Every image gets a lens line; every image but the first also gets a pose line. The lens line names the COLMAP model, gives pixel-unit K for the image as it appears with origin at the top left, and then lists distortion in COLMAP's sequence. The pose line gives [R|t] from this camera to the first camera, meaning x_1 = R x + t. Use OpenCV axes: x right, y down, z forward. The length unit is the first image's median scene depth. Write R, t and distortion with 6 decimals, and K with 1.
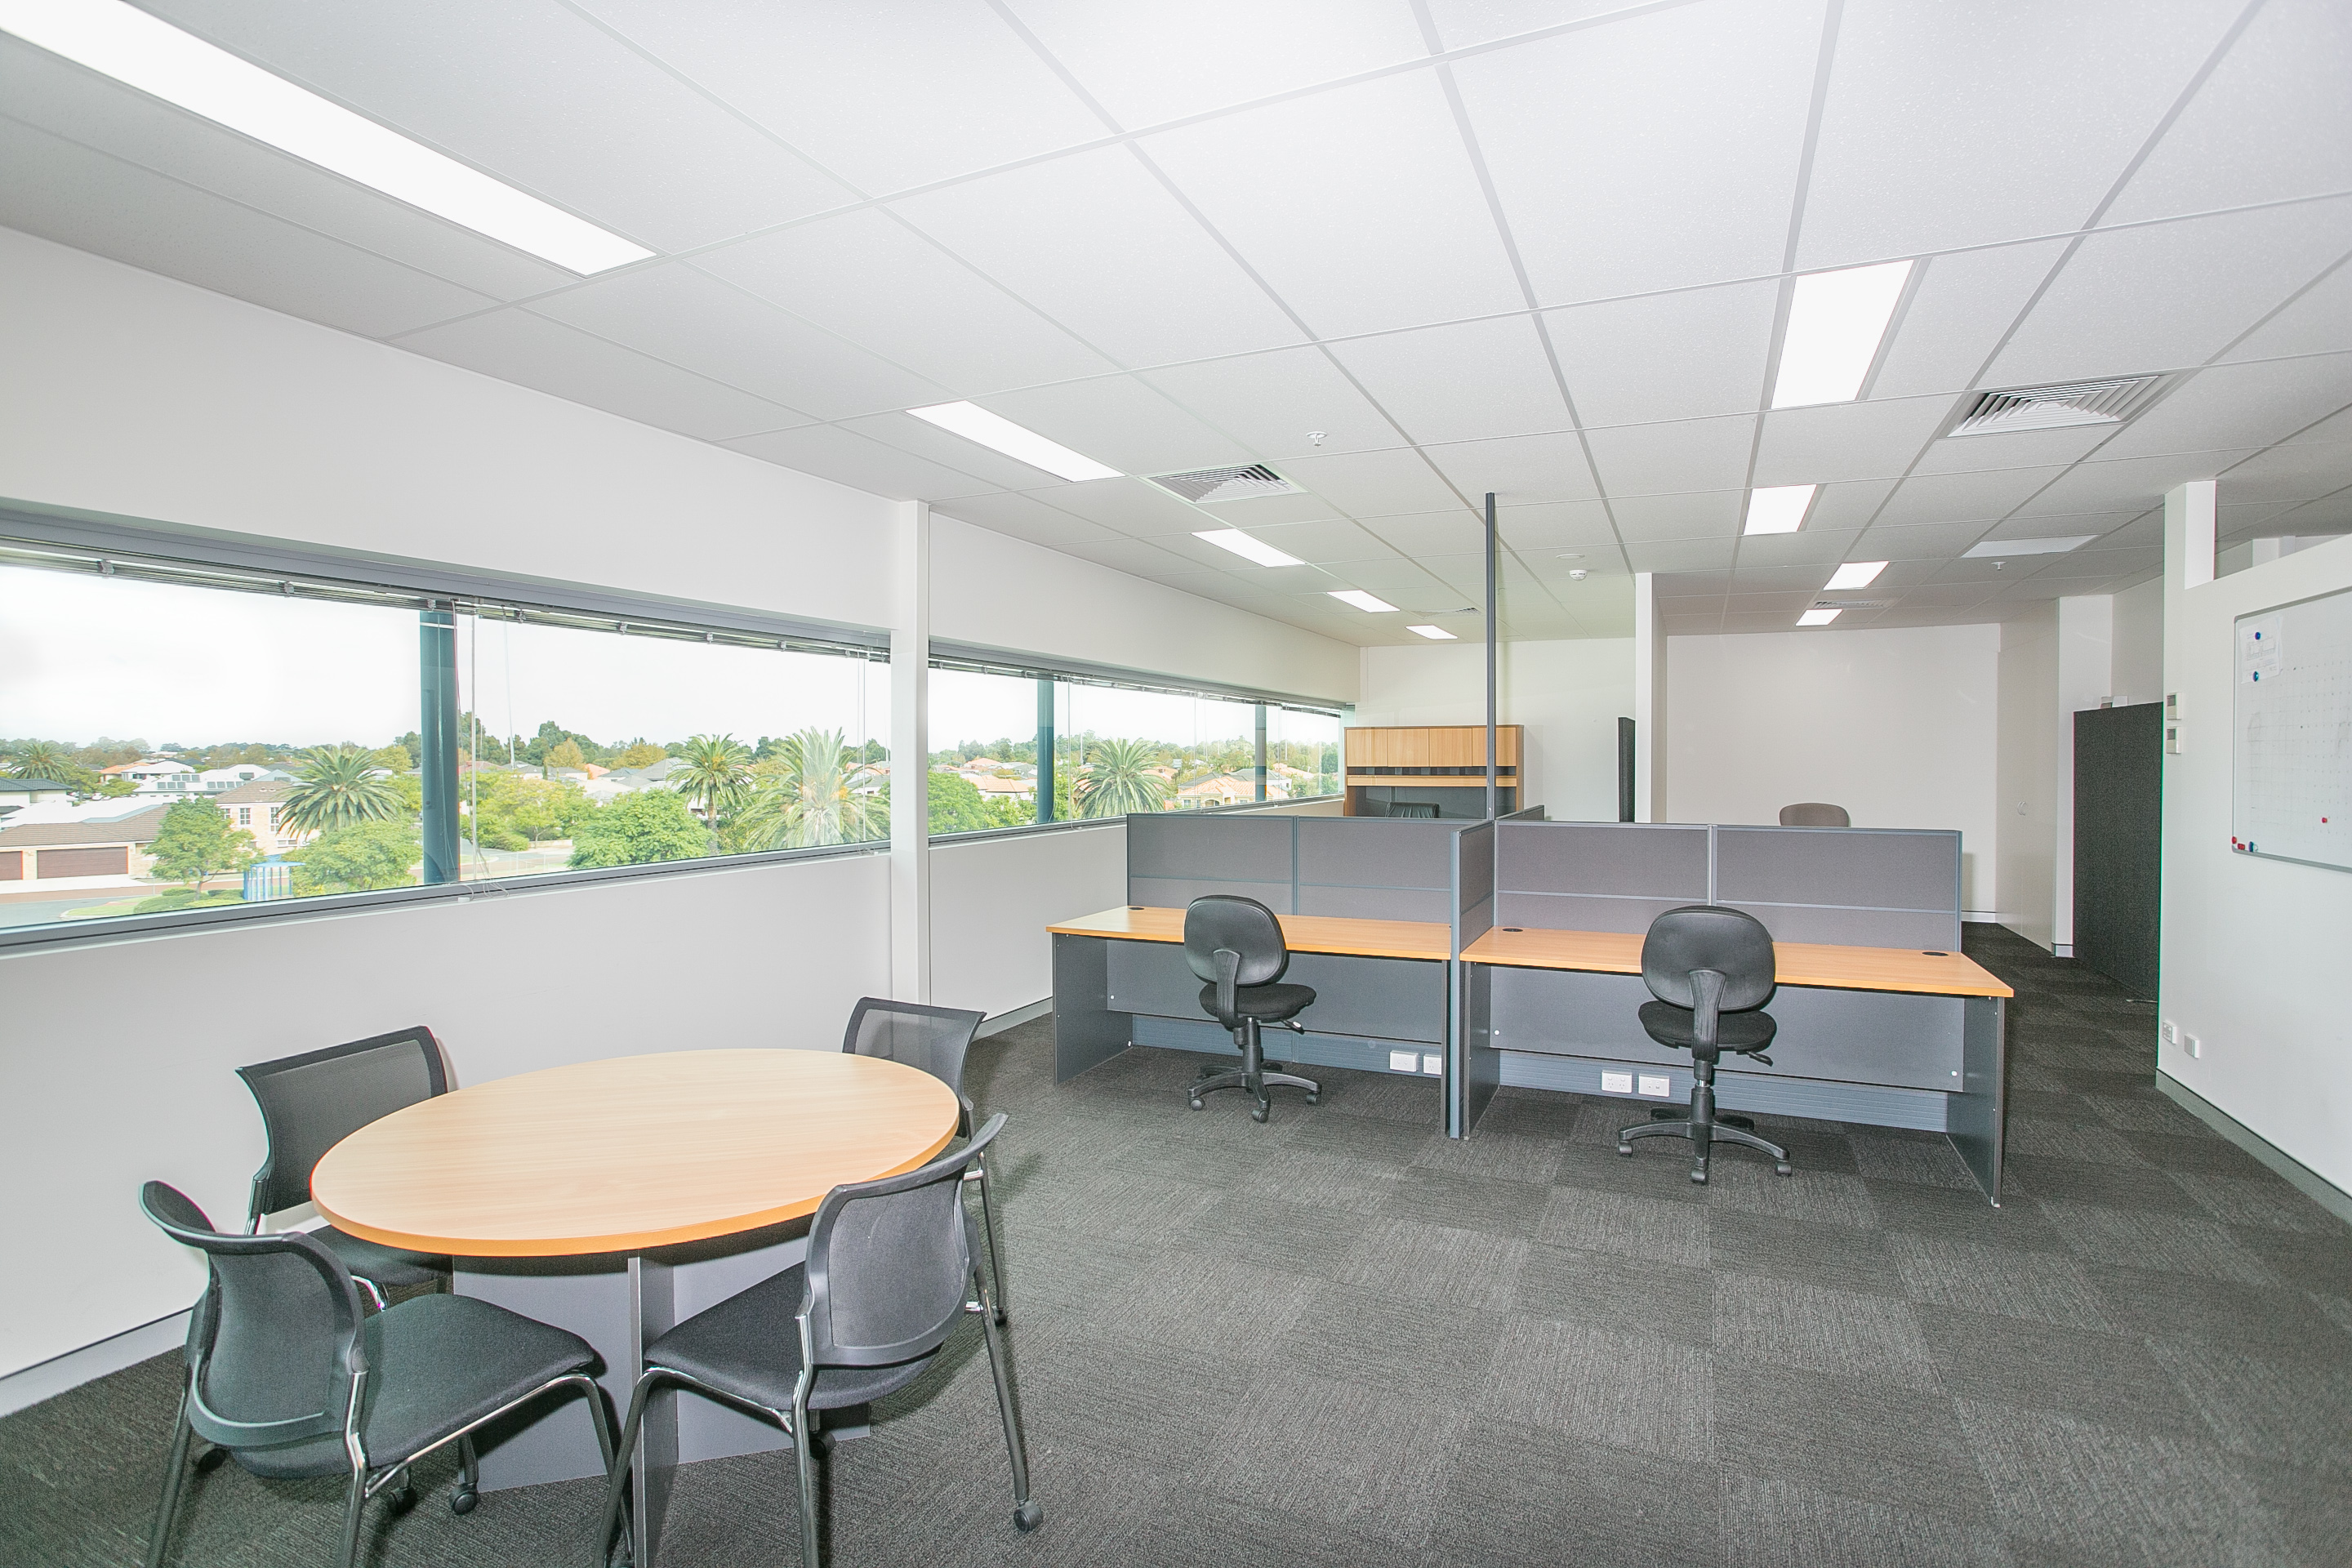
lens RADIAL K [[1143.4, 0, 1179.8], [0, 1143.4, 771.5], [0, 0, 1]] dist [-0.022199, 0.003458]
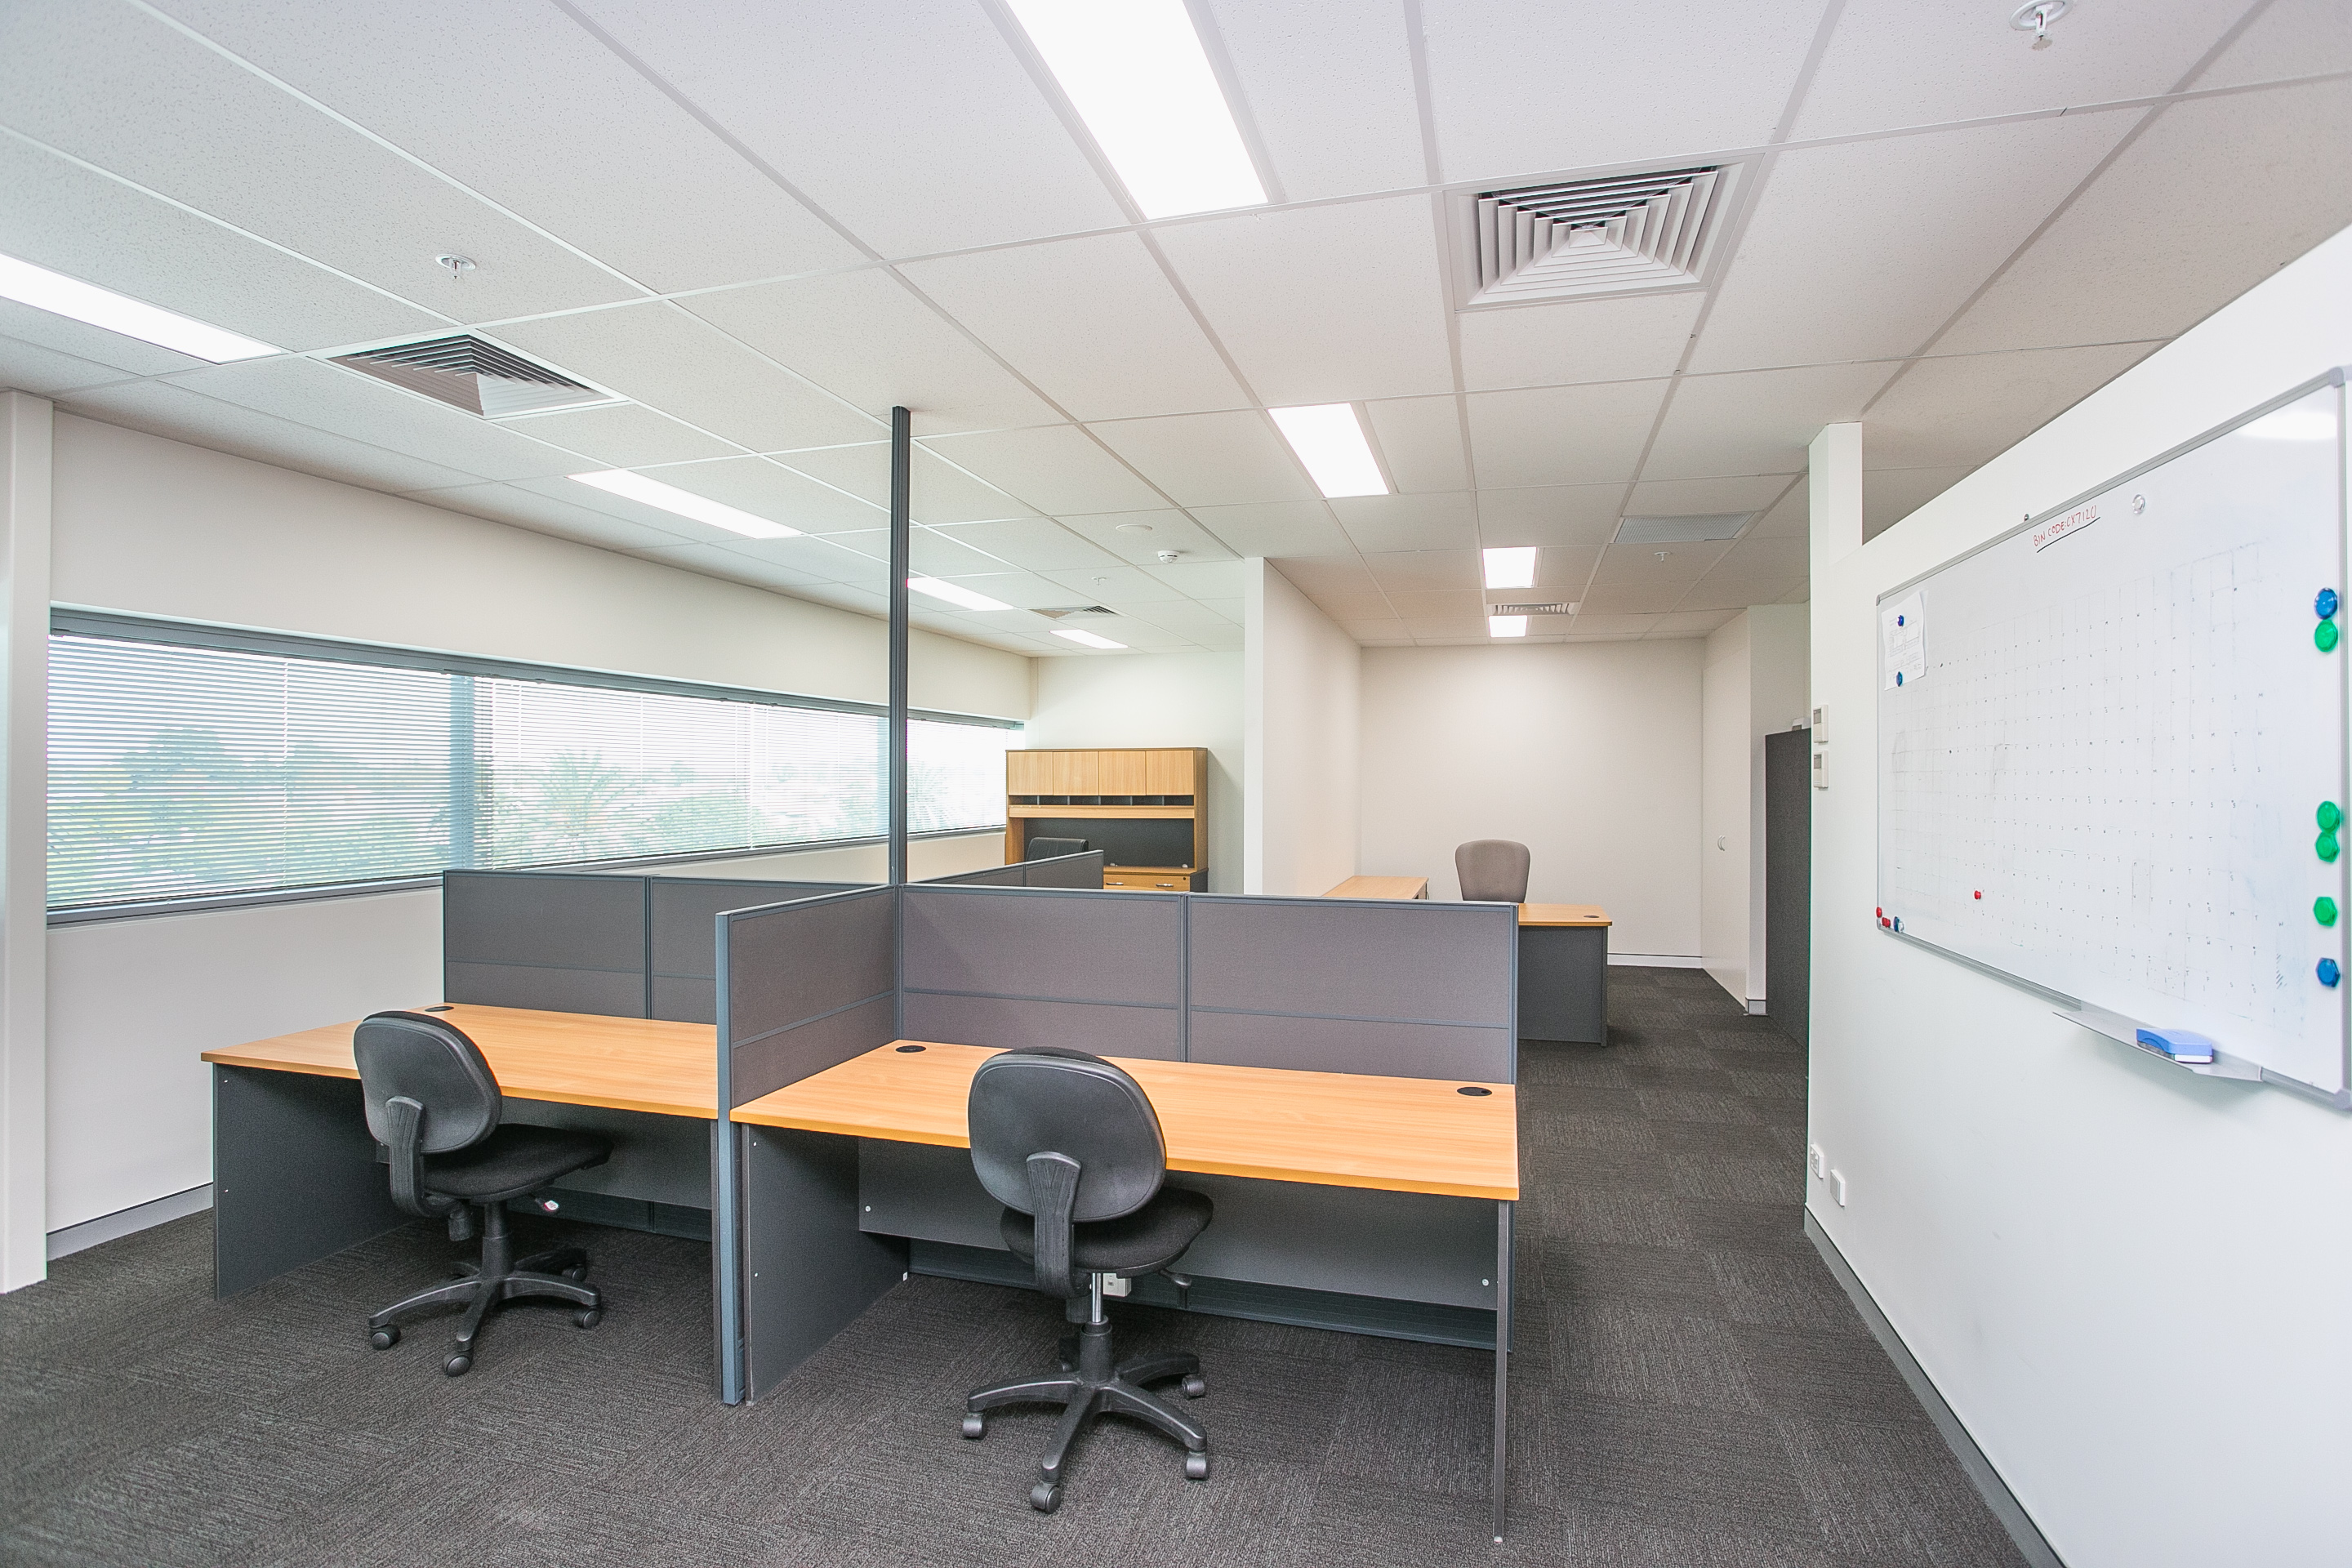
lens RADIAL K [[1143.4, 0, 1166.0], [0, 1143.4, 783.1], [0, 0, 1]] dist [-0.022199, 0.003458]
pose [[0.990897, 0.003041, 0.134591, 0.290371], [-0.001611, 0.999941, -0.010732, -0.008633], [-0.134615, 0.010418, 0.990843, 0.257637]]
